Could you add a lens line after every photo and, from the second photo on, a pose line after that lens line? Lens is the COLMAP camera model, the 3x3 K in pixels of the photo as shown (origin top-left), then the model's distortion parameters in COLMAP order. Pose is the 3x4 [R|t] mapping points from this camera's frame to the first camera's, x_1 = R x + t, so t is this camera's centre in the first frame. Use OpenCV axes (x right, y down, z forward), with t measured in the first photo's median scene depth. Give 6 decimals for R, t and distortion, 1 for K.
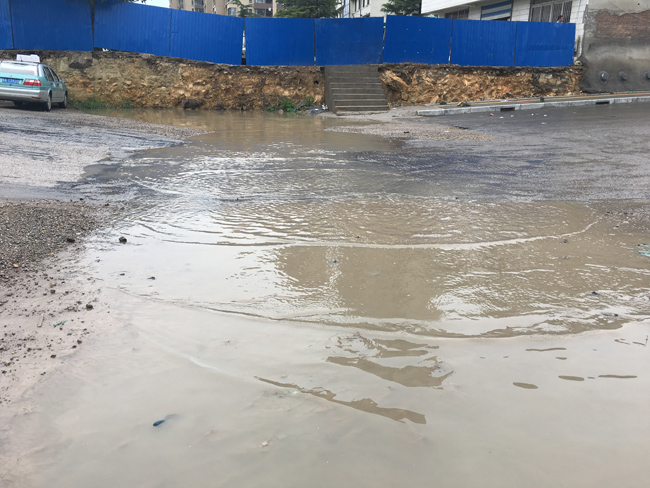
lens RADIAL K [[552.1, 0, 325.0], [0, 552.1, 244.0], [0, 0, 1]] dist [0.092717, -0.134712]
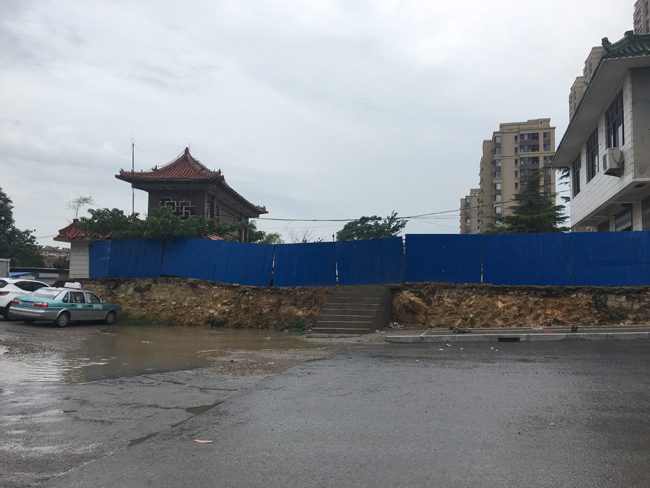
lens RADIAL K [[552.1, 0, 325.0], [0, 552.1, 244.0], [0, 0, 1]] dist [0.092717, -0.134712]
pose [[0.861788, -0.048006, -0.504991, 0.477930], [-0.142690, 0.932375, -0.332140, -0.069203], [0.486786, 0.358292, 0.796660, 0.207363]]
